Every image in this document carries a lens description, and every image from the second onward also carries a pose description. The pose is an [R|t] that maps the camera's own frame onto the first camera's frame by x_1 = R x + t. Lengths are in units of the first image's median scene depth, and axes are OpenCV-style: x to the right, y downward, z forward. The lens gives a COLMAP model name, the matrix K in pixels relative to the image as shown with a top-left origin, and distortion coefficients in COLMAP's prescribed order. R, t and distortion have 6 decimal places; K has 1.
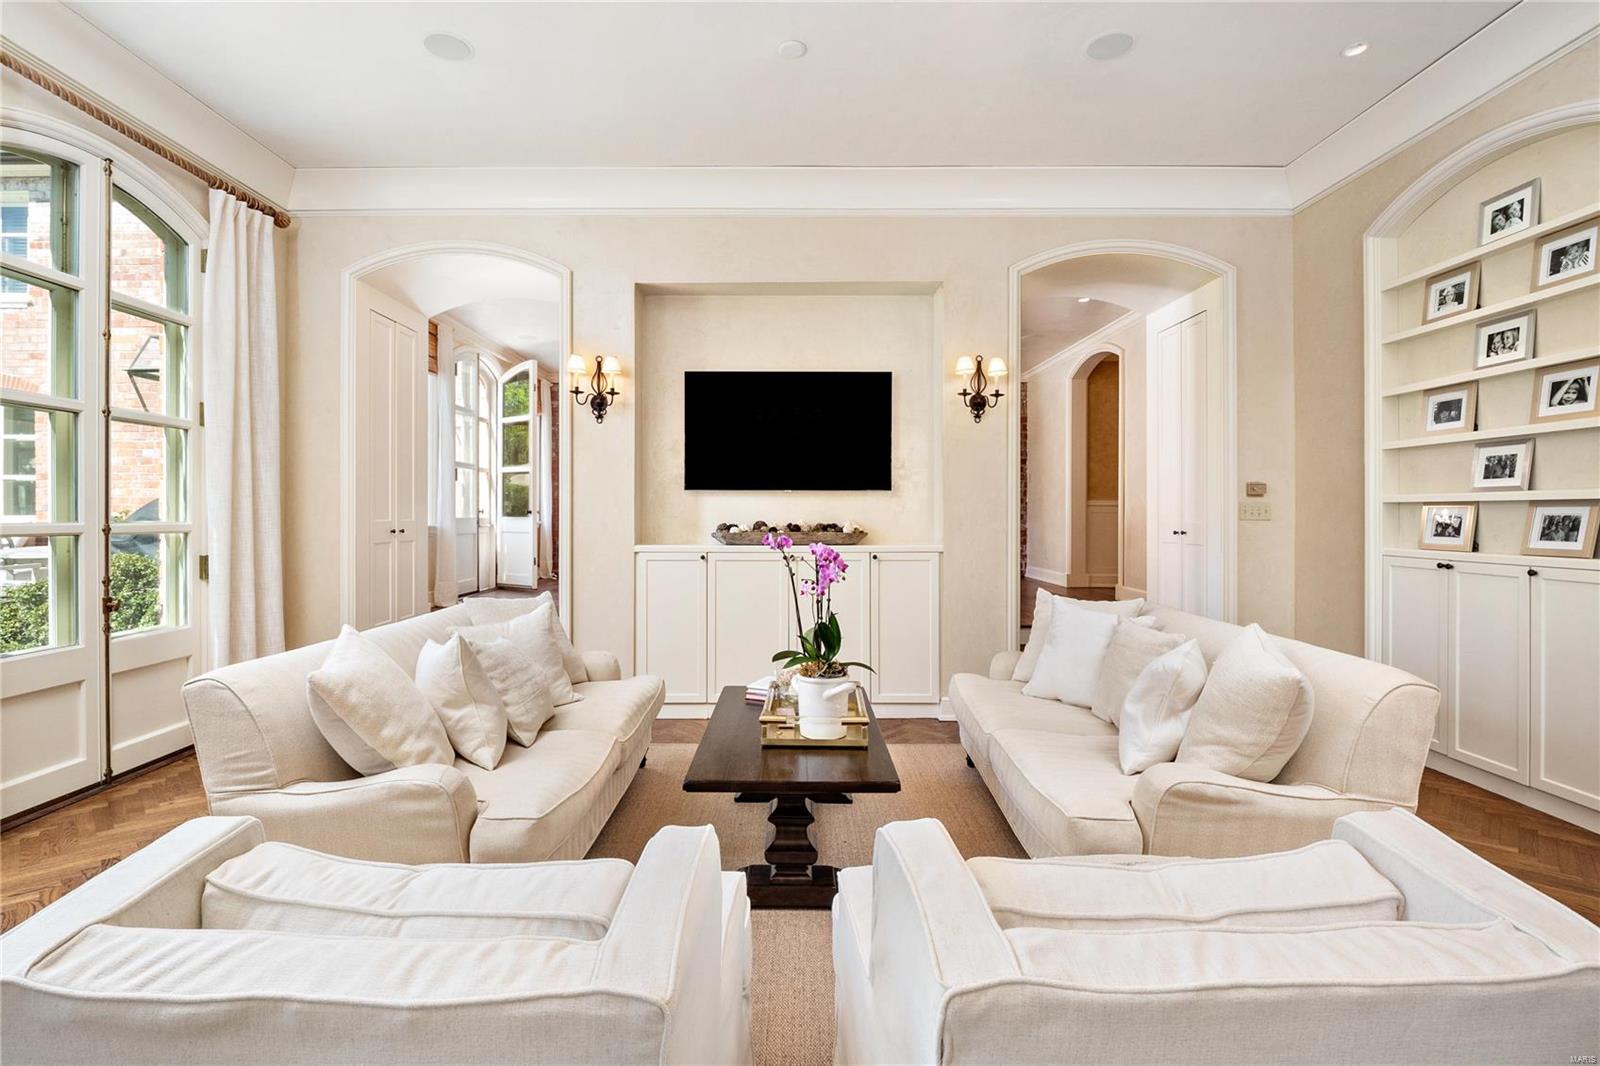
lens RADIAL K [[748.4, 0, 786.7], [0, 748.4, 522.6], [0, 0, 1]] dist [-0.014618, -0.002421]
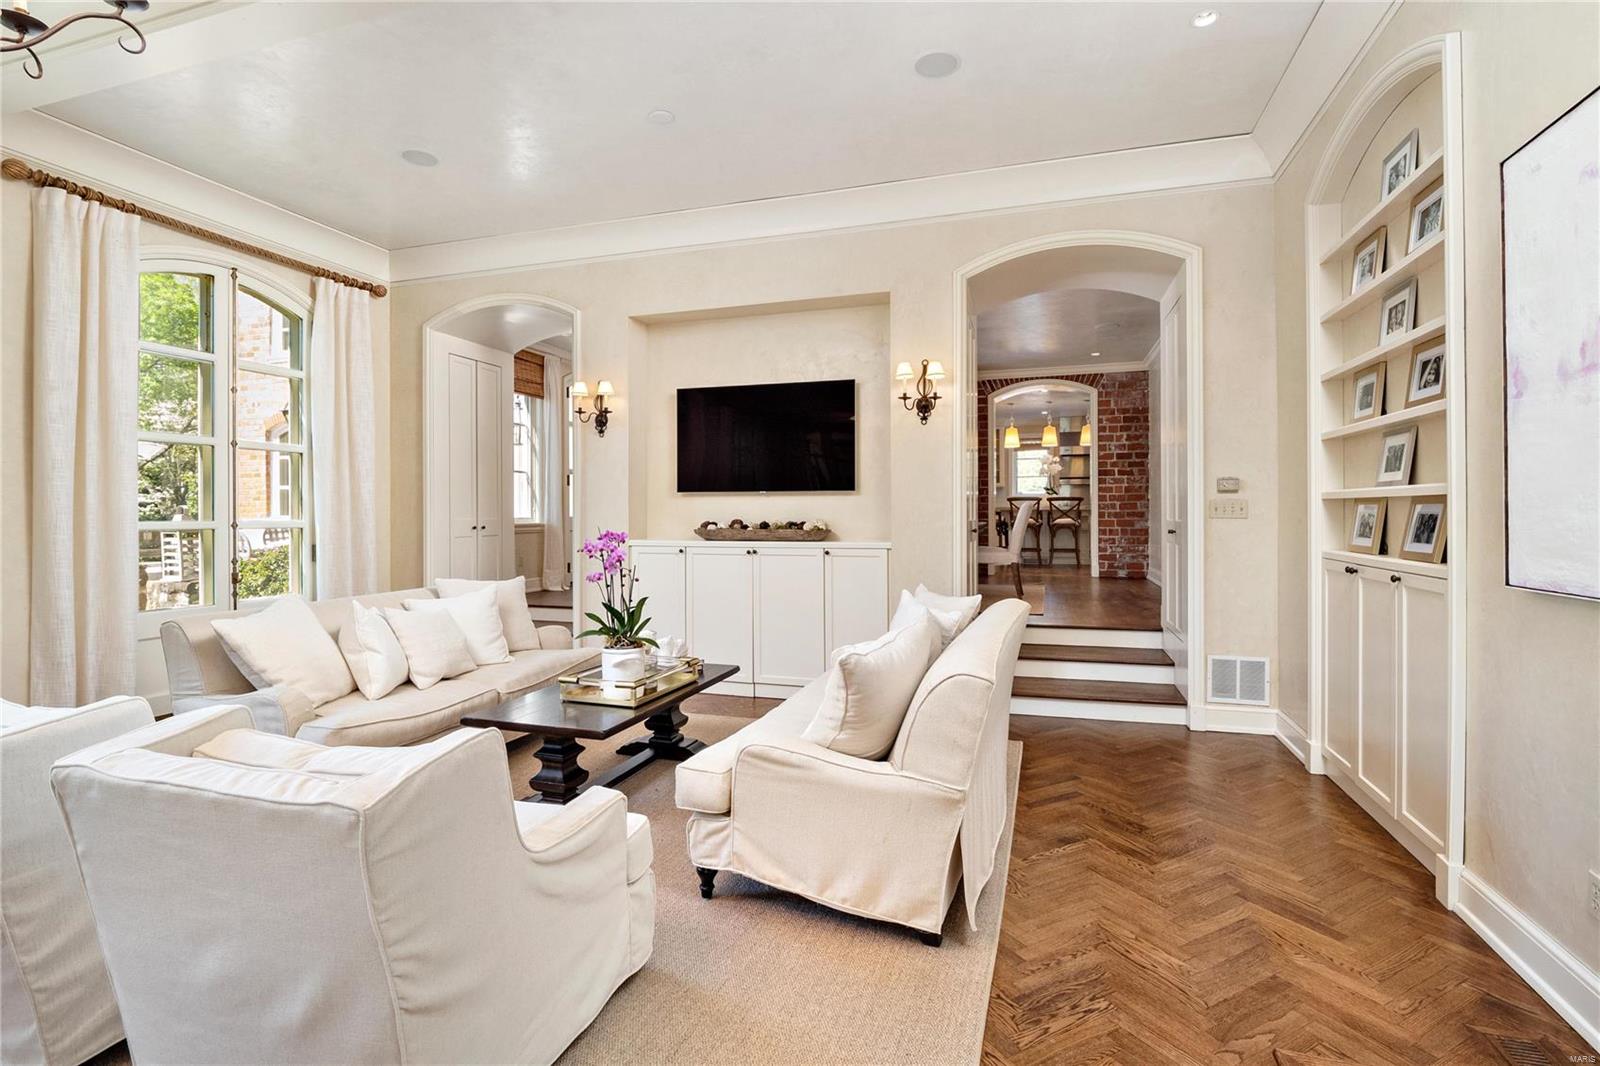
lens RADIAL K [[748.4, 0, 790.9], [0, 748.4, 520.7], [0, 0, 1]] dist [-0.014618, -0.002421]
pose [[0.954854, 0.000895, -0.297073, 0.491328], [-0.000573, 0.999999, 0.001172, -0.002069], [0.297074, -0.000949, 0.954854, -0.054475]]
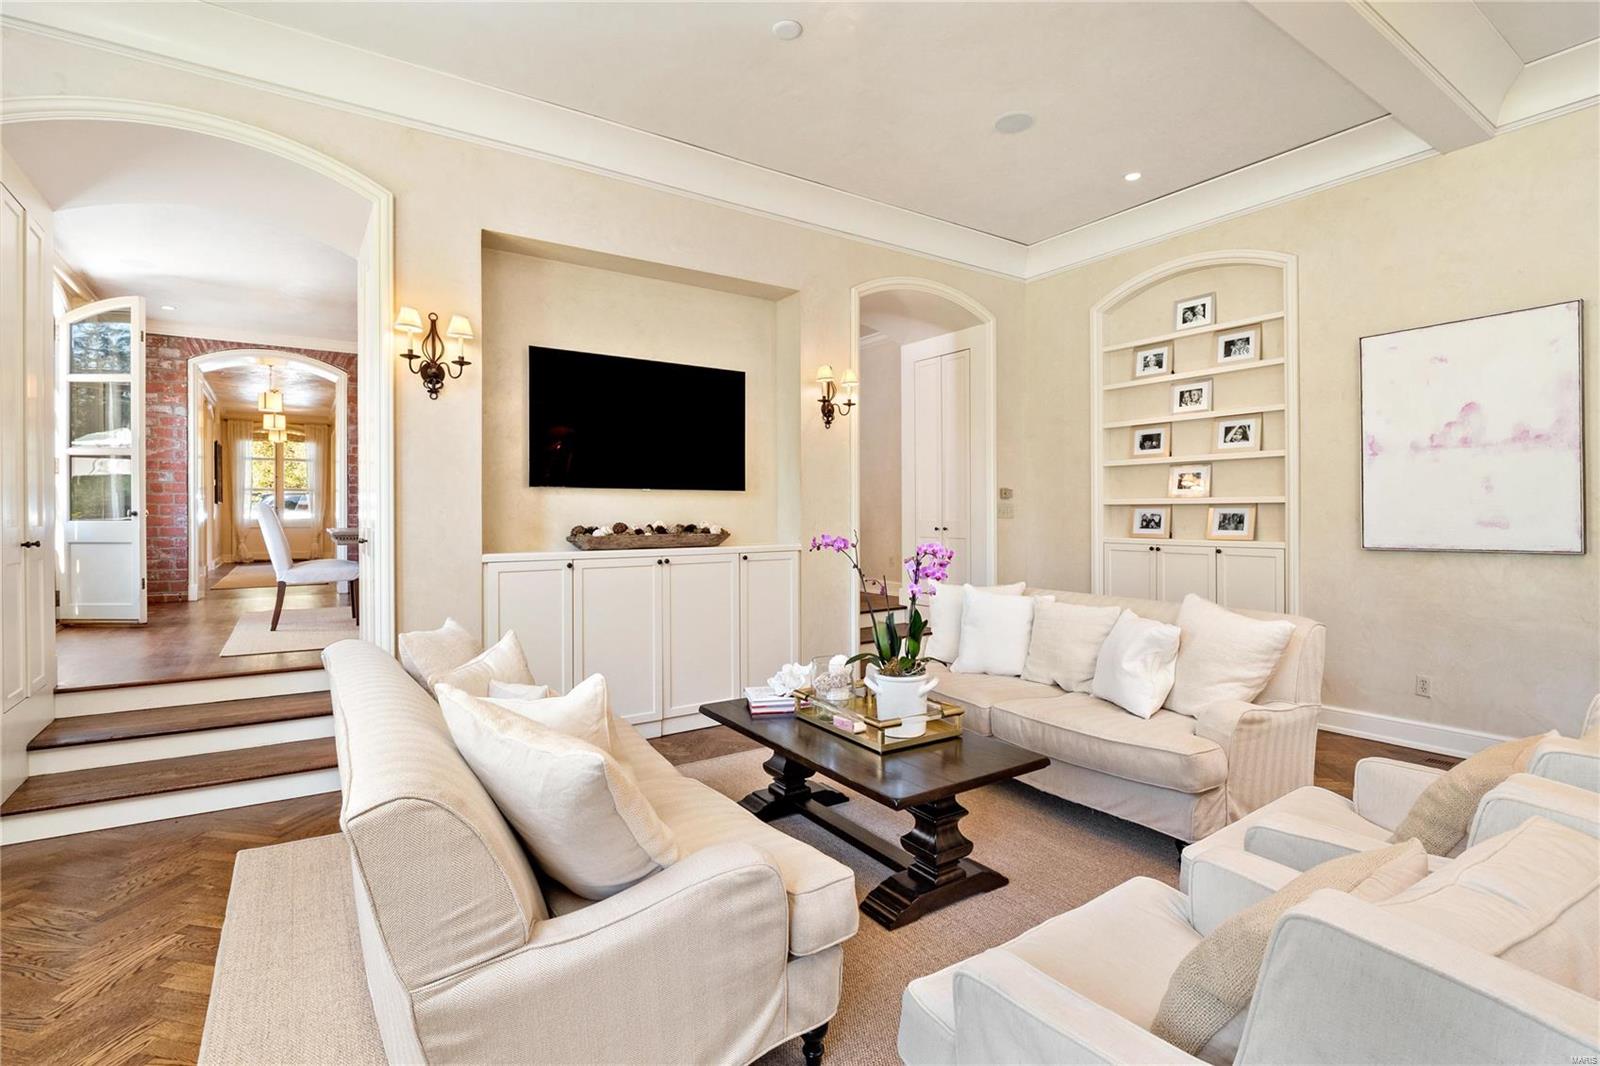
lens RADIAL K [[748.4, 0, 794.5], [0, 748.4, 520.2], [0, 0, 1]] dist [-0.014618, -0.002421]
pose [[0.823758, -0.008576, 0.566876, -0.490049], [0.010341, 0.999947, 0.000101, -0.004321], [-0.566847, 0.005778, 0.823803, 0.189795]]
